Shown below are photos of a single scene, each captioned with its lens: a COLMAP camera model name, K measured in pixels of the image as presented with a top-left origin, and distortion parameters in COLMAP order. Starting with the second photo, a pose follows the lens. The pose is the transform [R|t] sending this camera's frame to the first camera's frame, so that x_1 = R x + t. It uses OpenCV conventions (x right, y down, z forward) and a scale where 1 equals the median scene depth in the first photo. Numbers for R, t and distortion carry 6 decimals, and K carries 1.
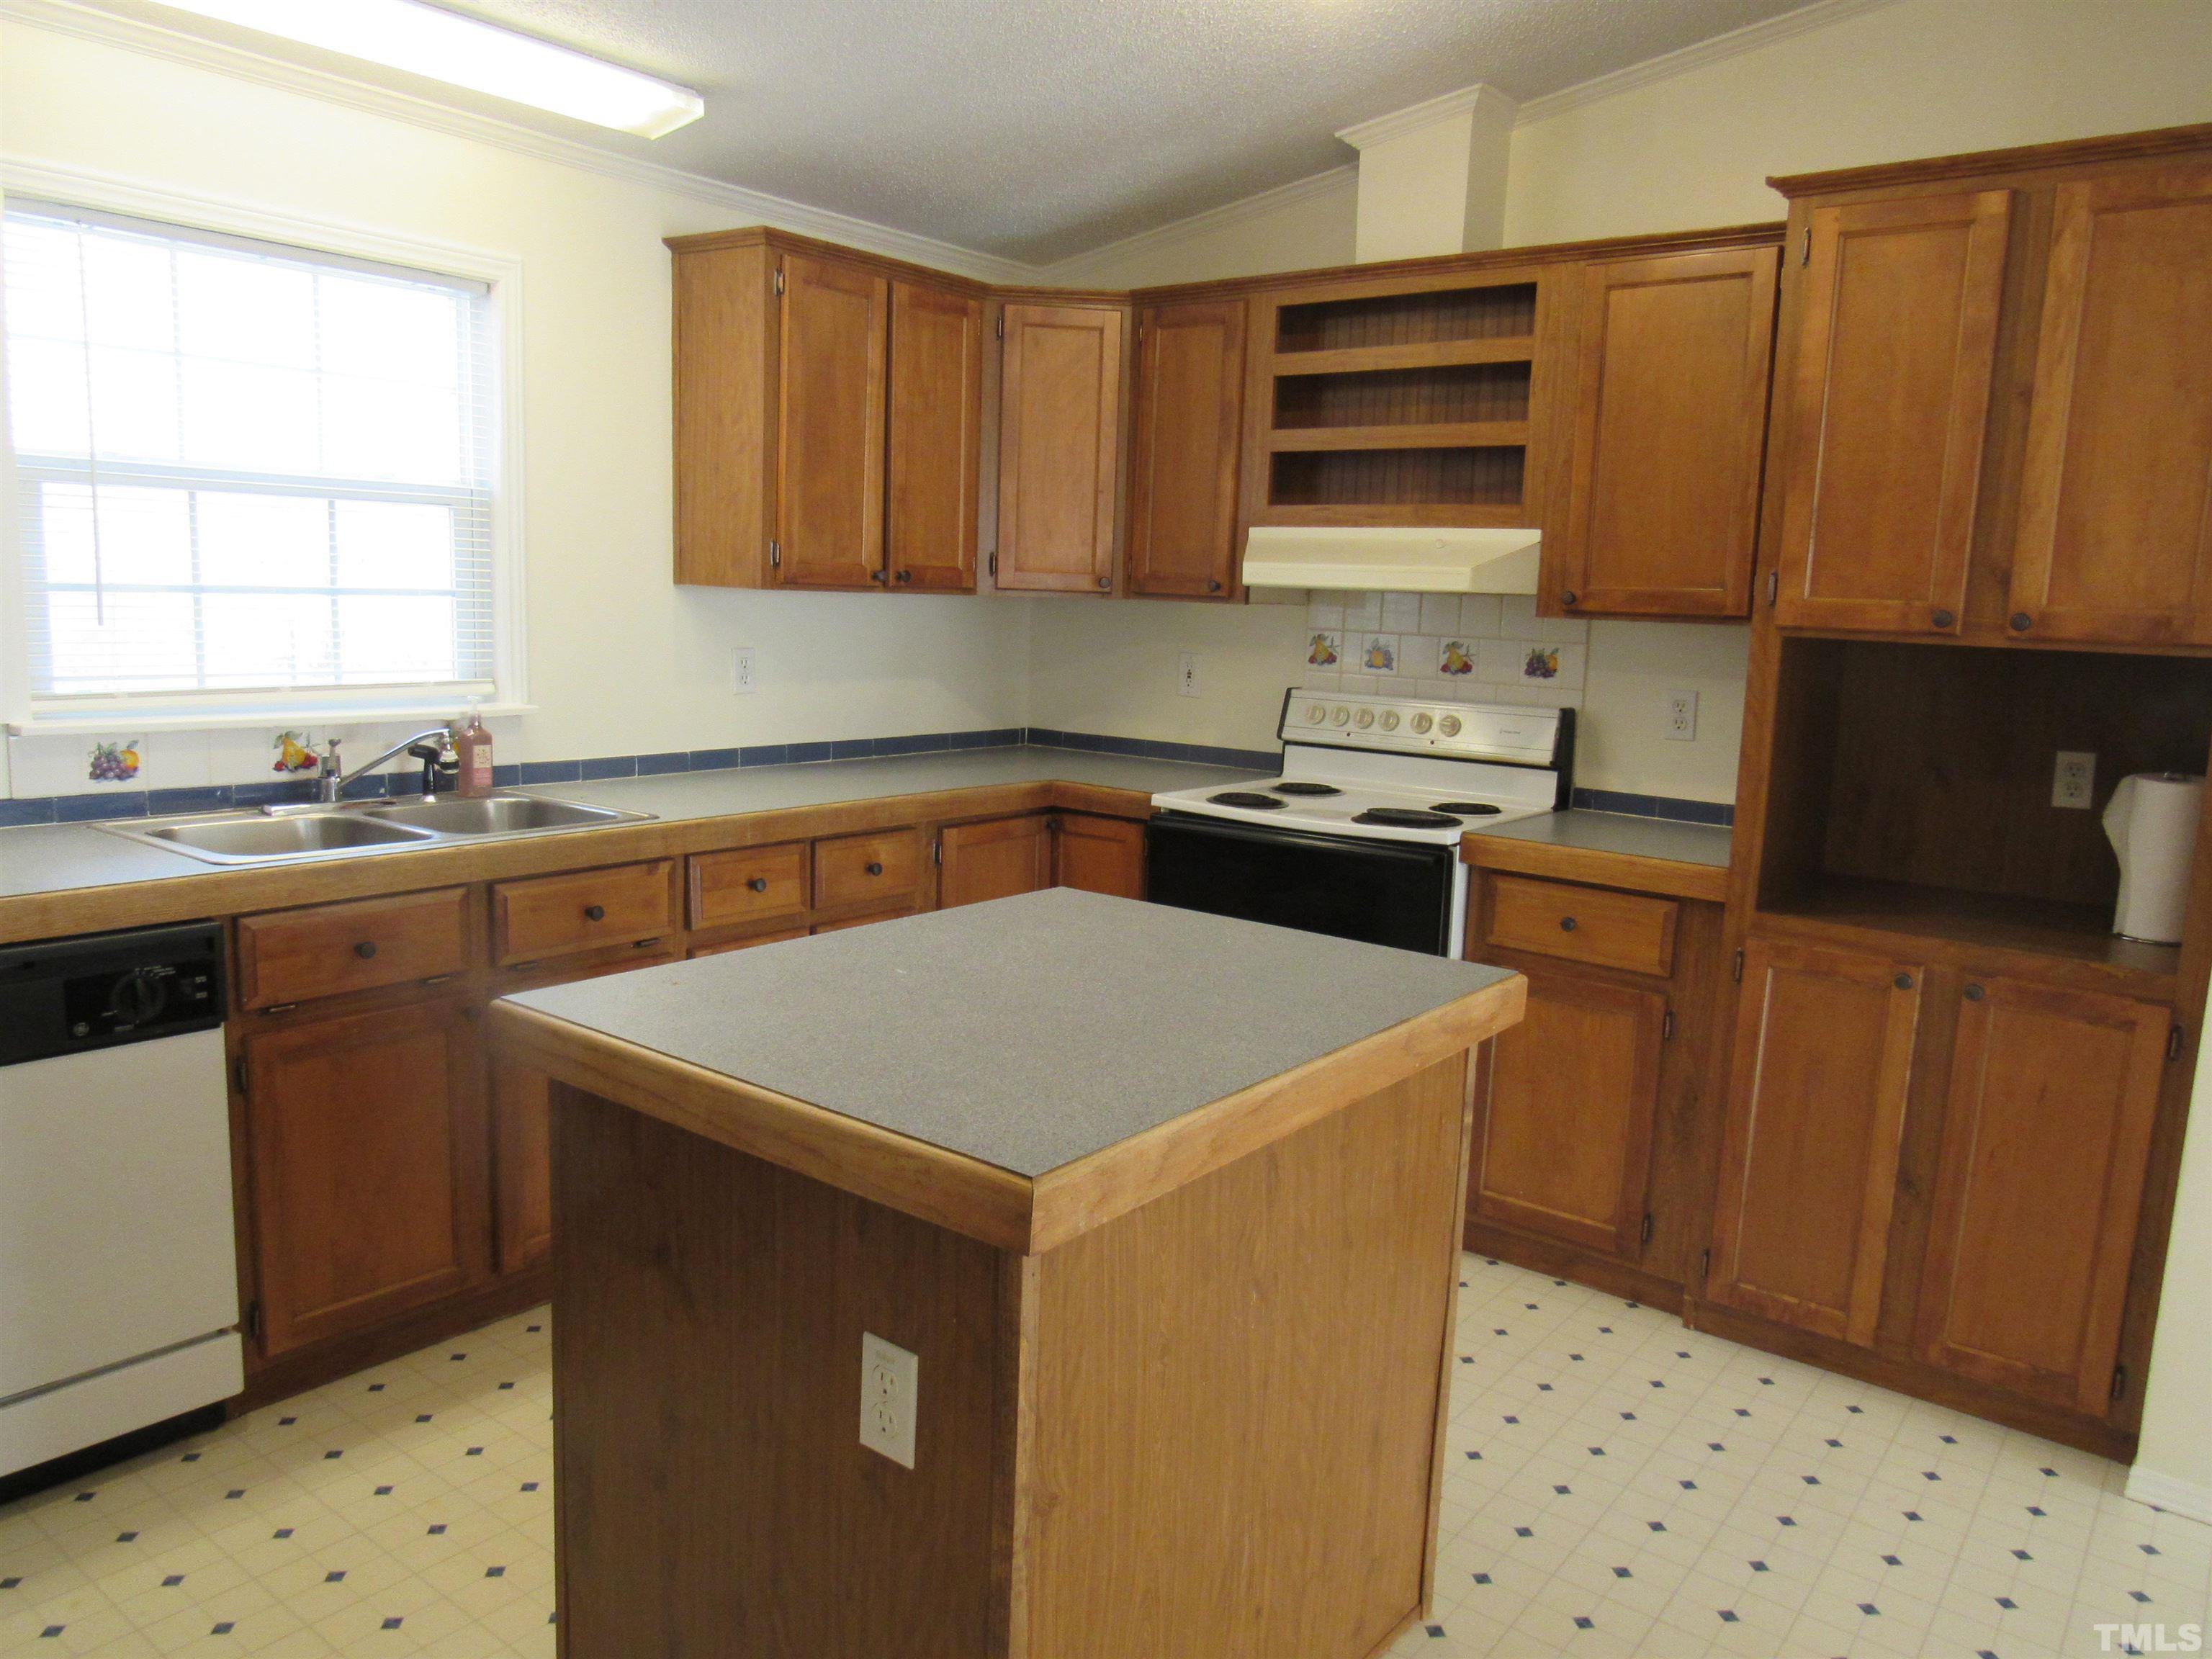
lens RADIAL K [[1581.9, 0, 1125.1], [0, 1581.9, 838.6], [0, 0, 1]] dist [-0.044656, 0.025313]
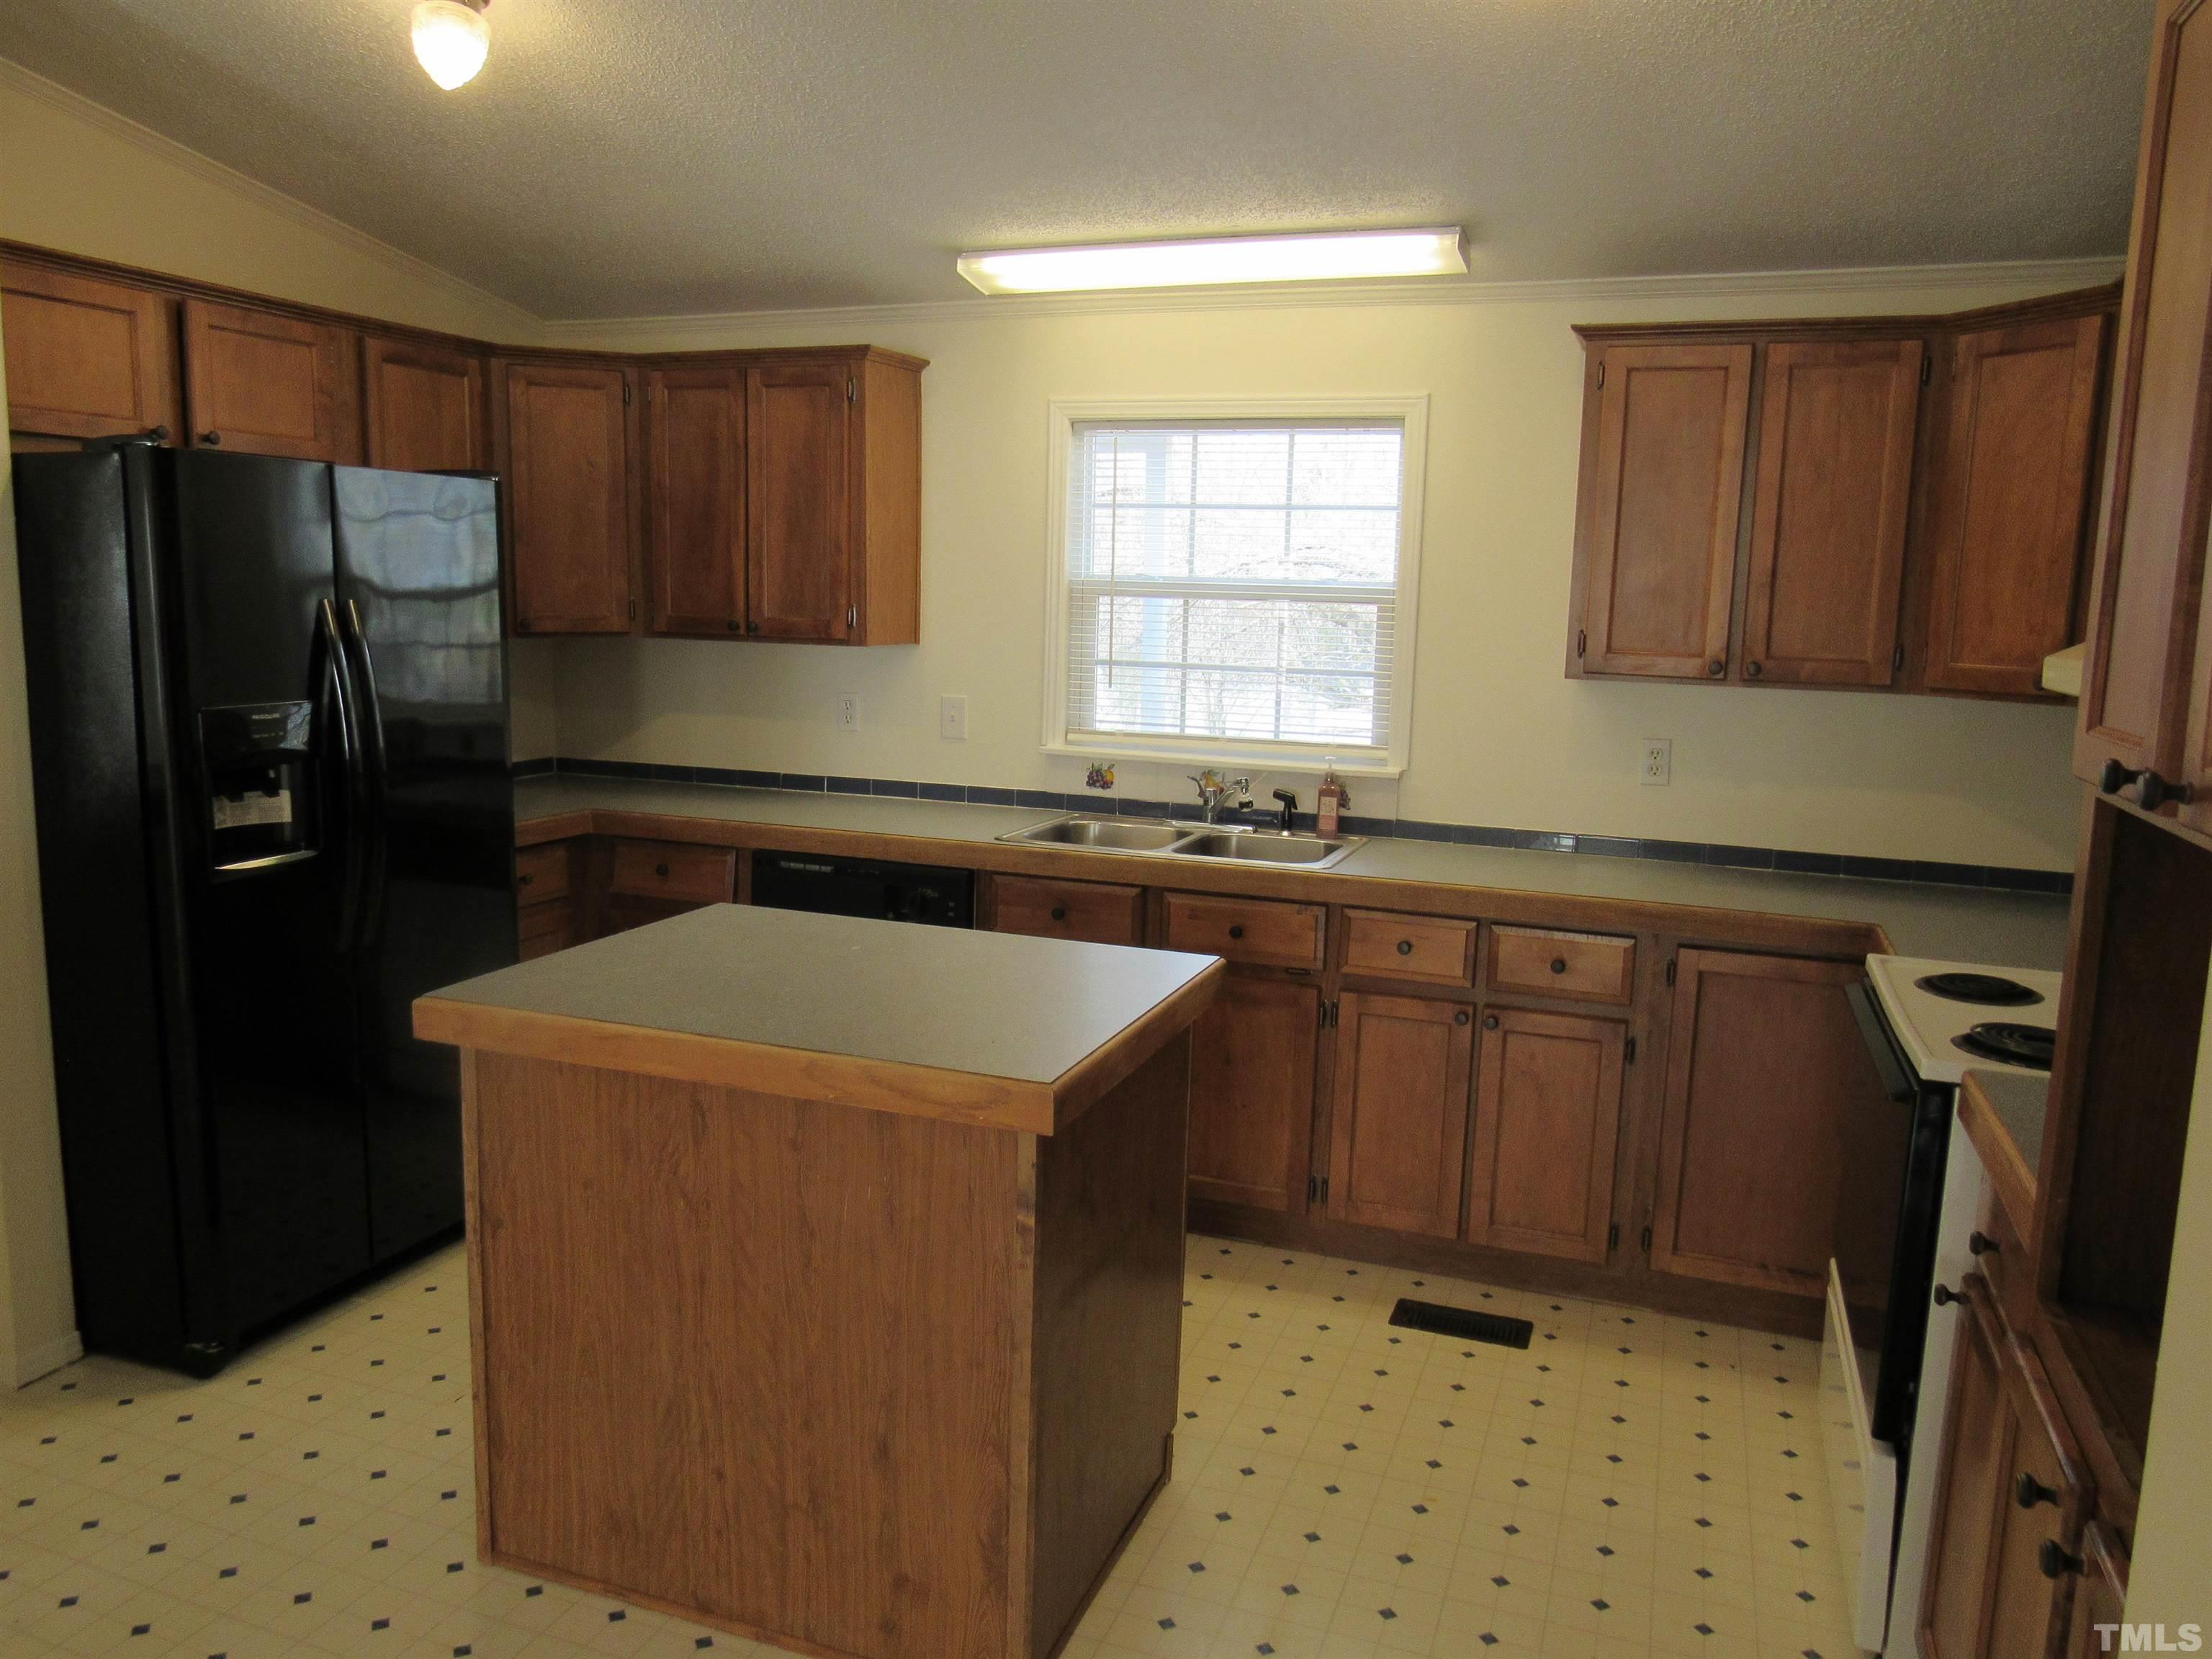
lens RADIAL K [[1581.9, 0, 1073.7], [0, 1581.9, 859.7], [0, 0, 1]] dist [-0.044656, 0.025313]
pose [[0.286691, 0.128540, -0.949361, 0.661428], [-0.167378, 0.982437, 0.082473, -0.074405], [0.943288, 0.135258, 0.303171, 0.413379]]
